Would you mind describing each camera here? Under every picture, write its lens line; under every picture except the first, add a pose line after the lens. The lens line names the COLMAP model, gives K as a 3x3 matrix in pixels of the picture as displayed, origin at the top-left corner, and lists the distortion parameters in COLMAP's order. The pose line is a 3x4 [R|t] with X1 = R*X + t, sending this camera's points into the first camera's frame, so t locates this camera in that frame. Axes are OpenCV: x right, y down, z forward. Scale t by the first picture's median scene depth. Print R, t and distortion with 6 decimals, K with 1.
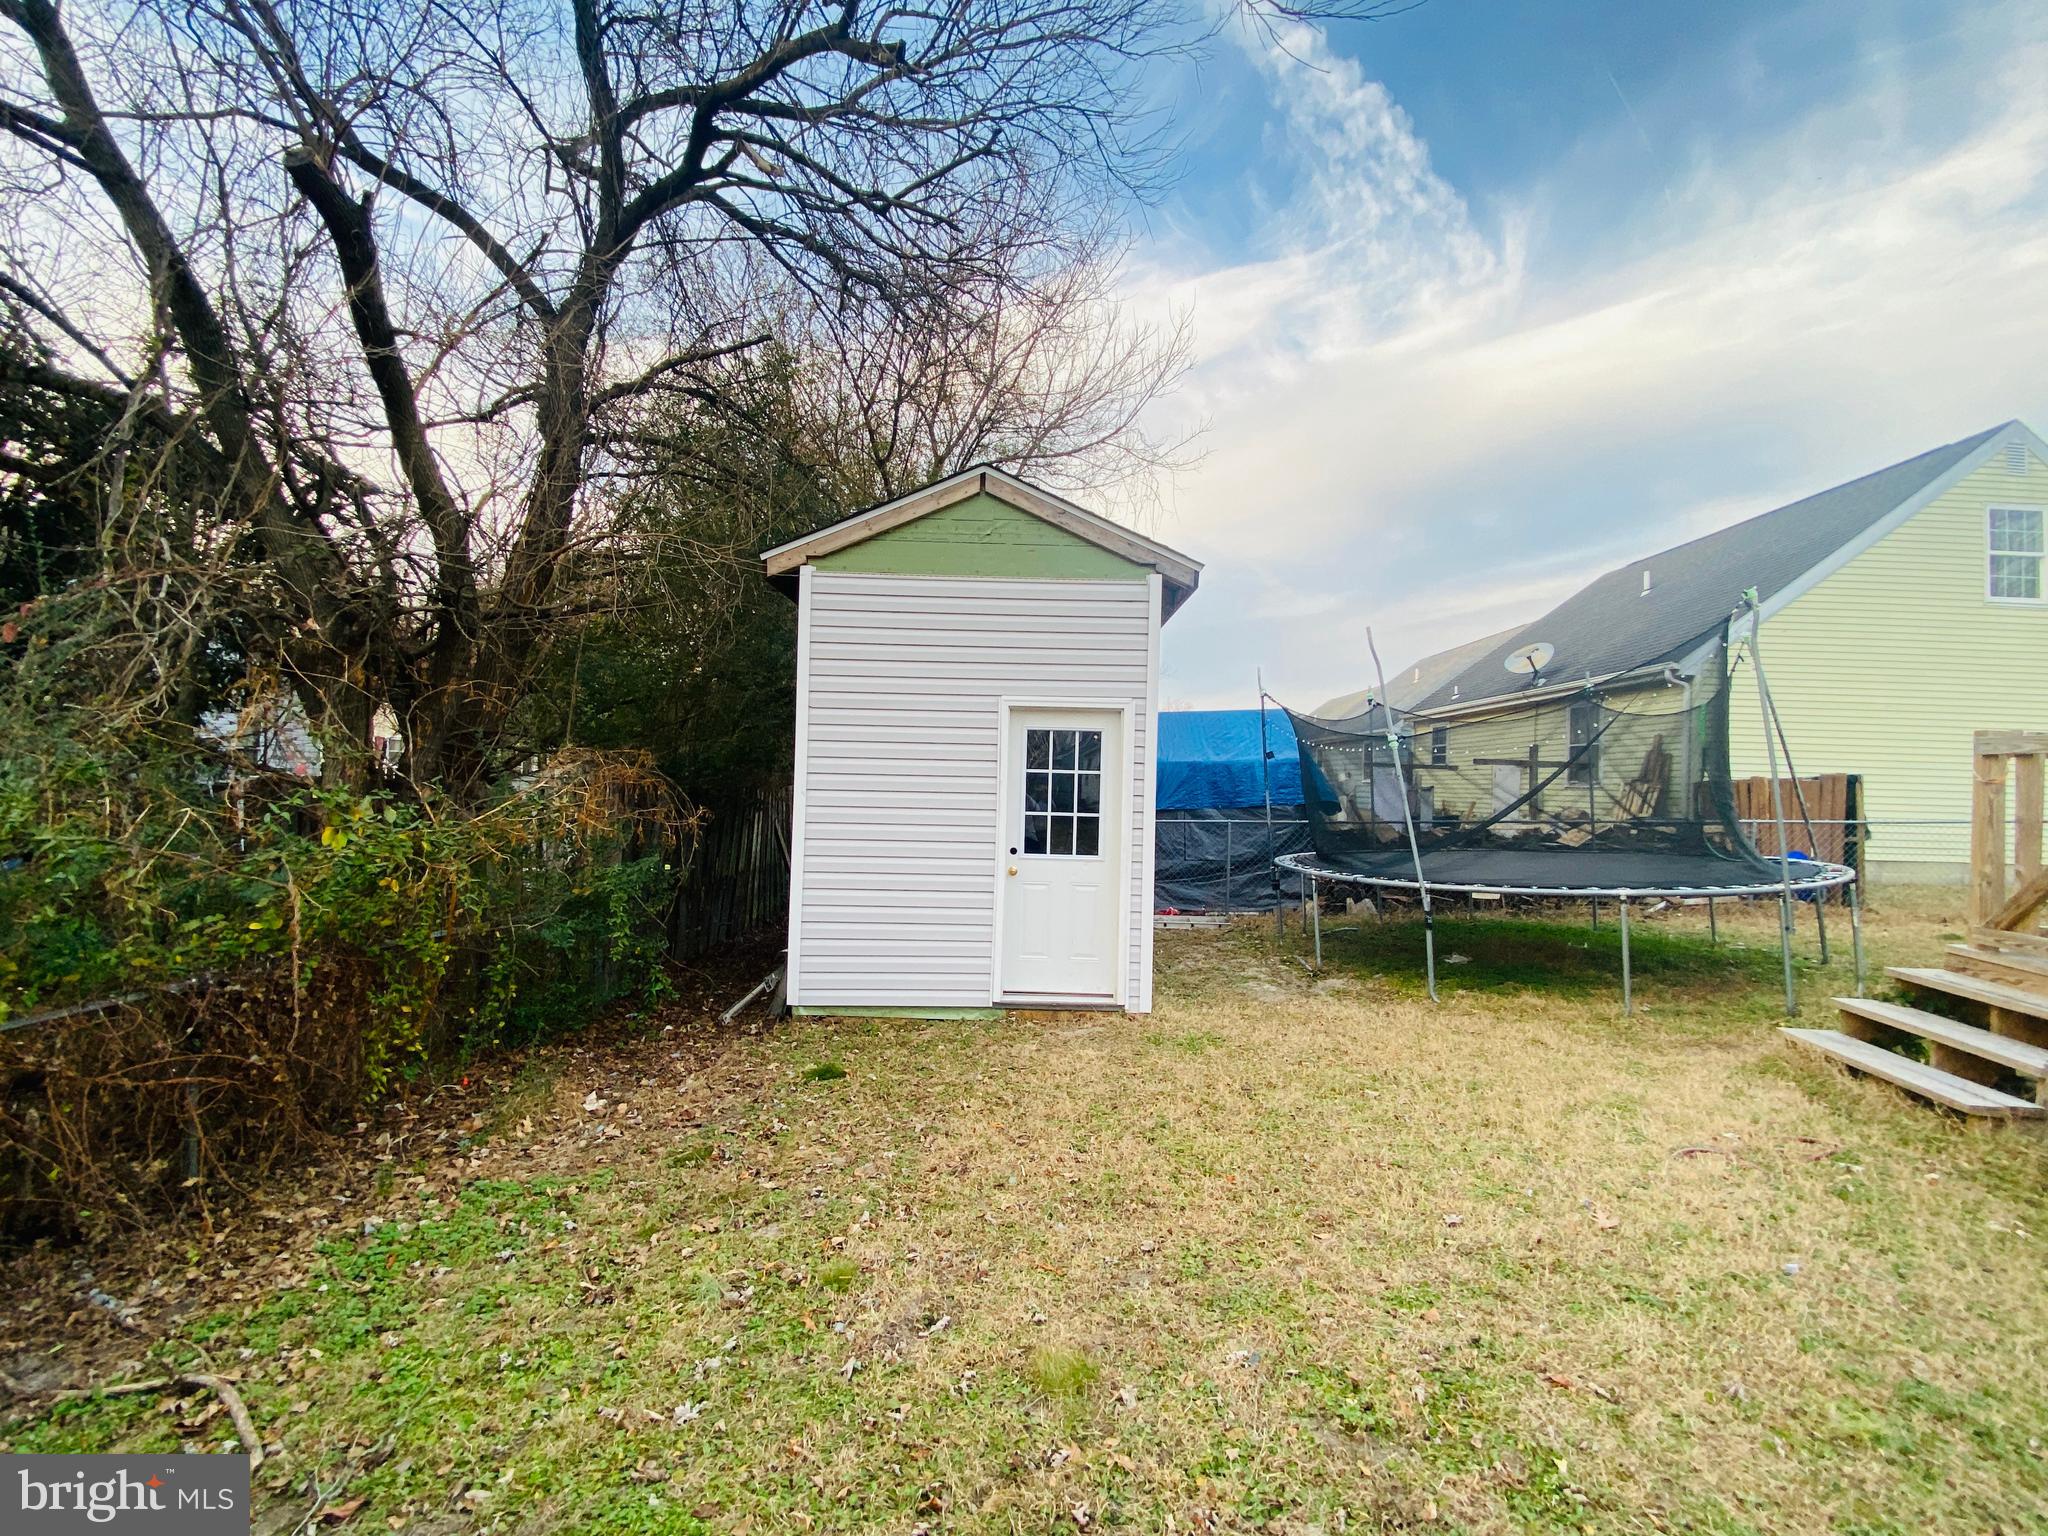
lens RADIAL K [[842.0, 0, 1019.2], [0, 842.0, 767.4], [0, 0, 1]] dist [0.007969, -0.013166]
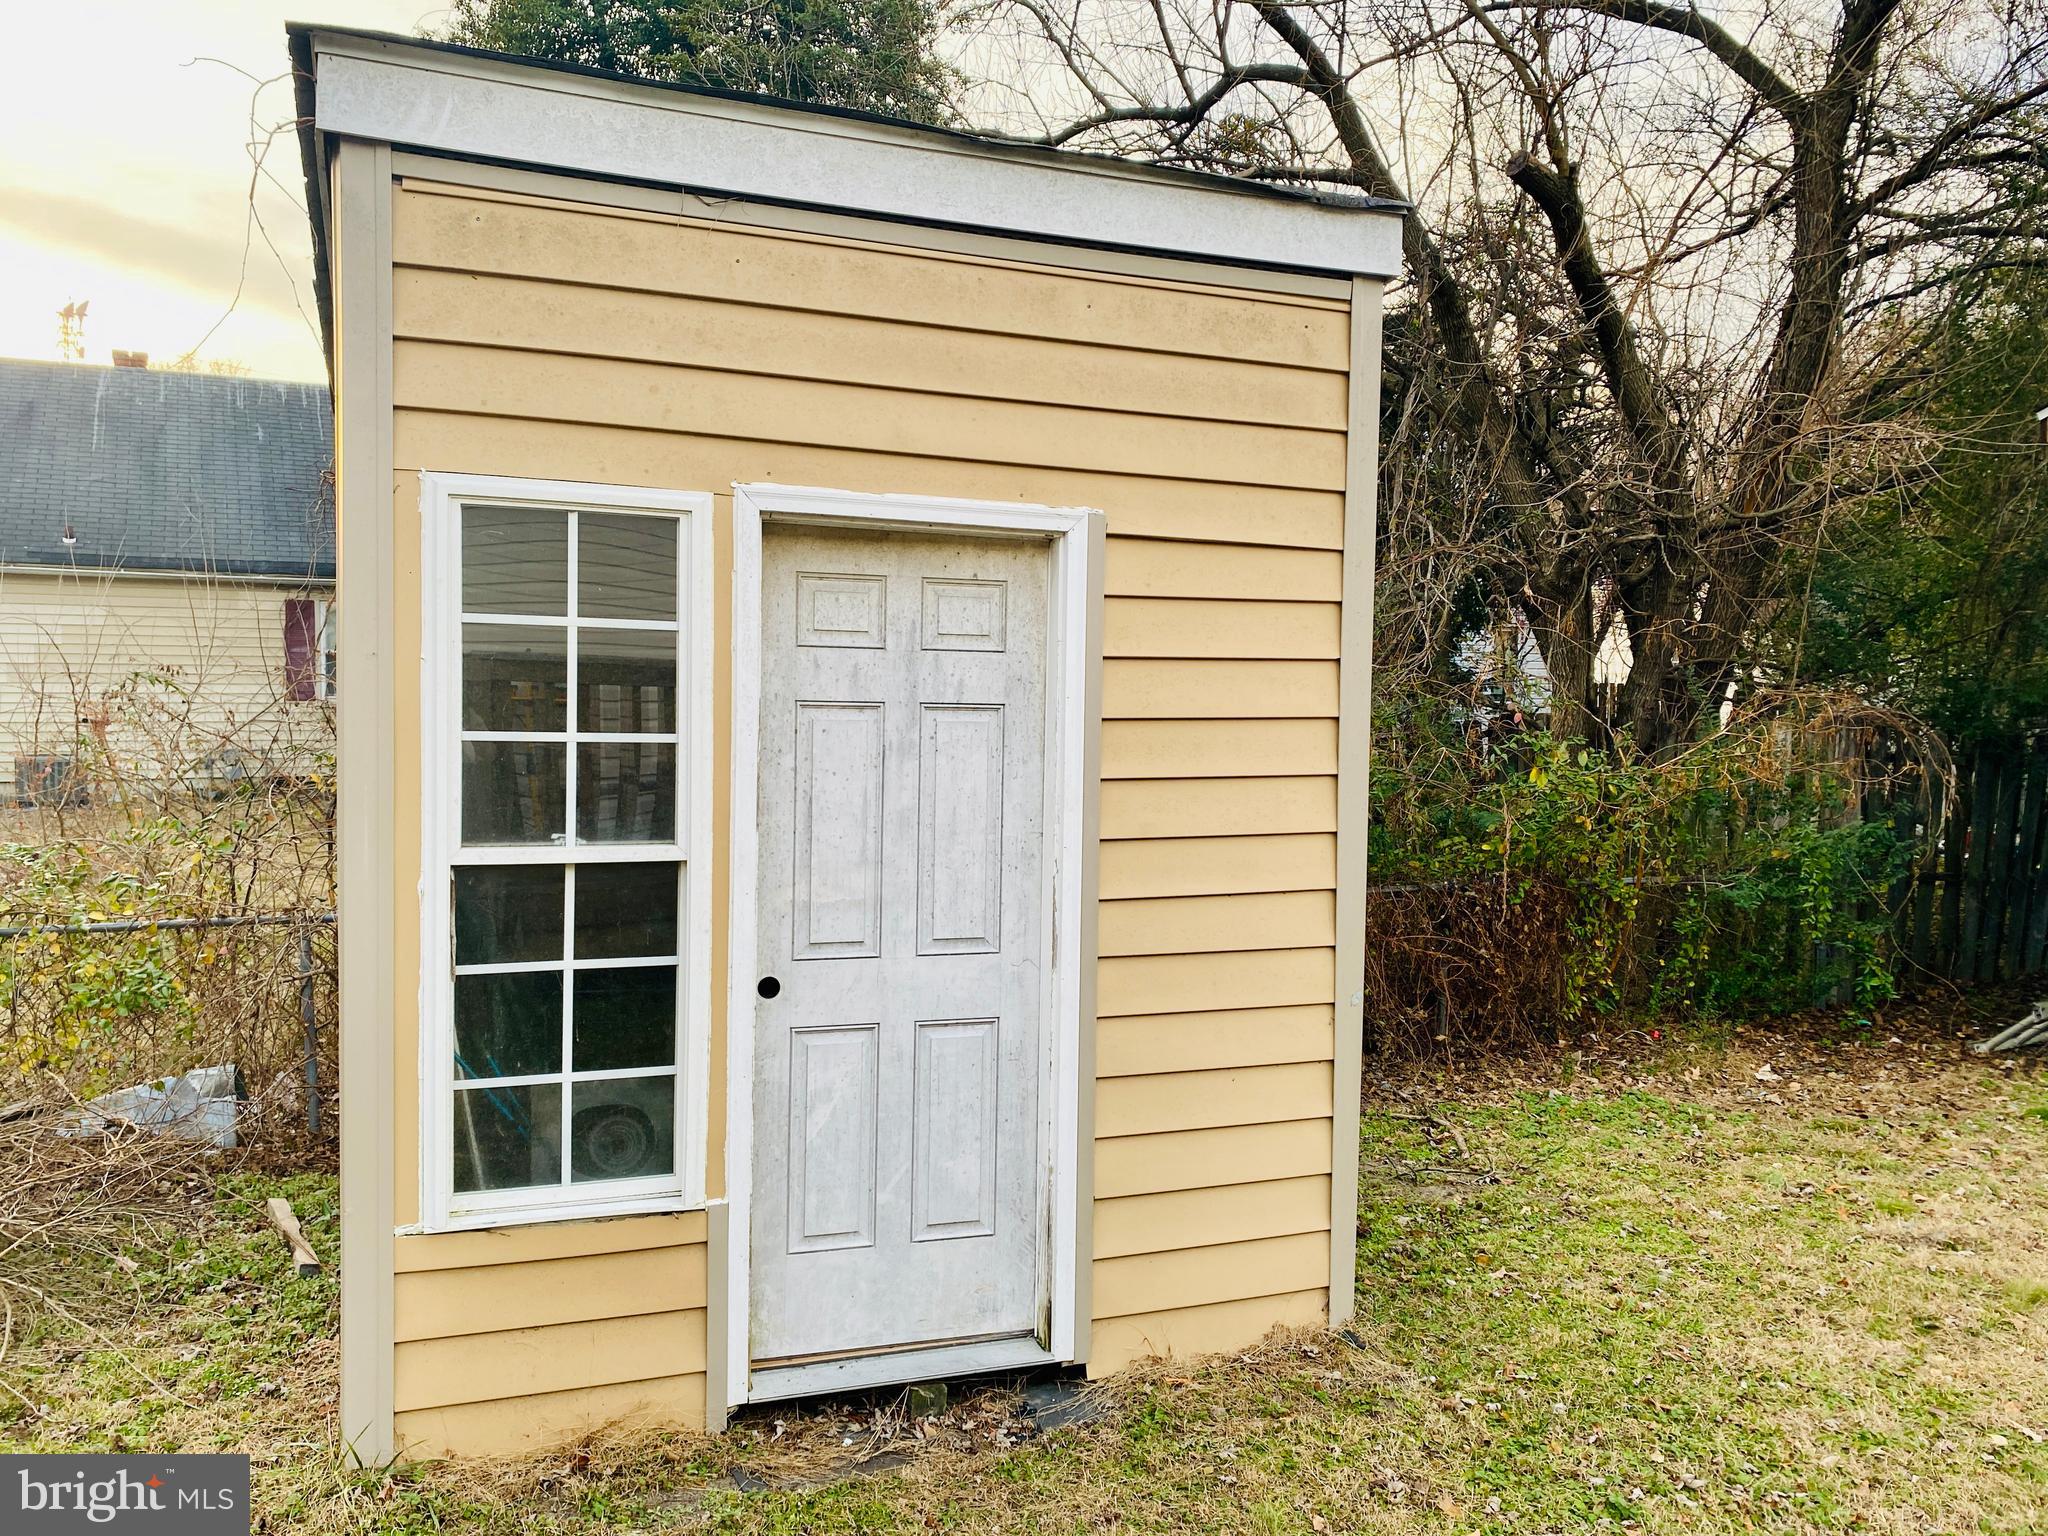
lens RADIAL K [[1566.7, 0, 1013.5], [0, 1566.7, 767.4], [0, 0, 1]] dist [0.016646, -0.017451]
pose [[0.494665, 0.039775, -0.868173, 0.435700], [0.008464, 0.998684, 0.050578, -0.027717], [0.869043, -0.032368, 0.493677, -0.430617]]
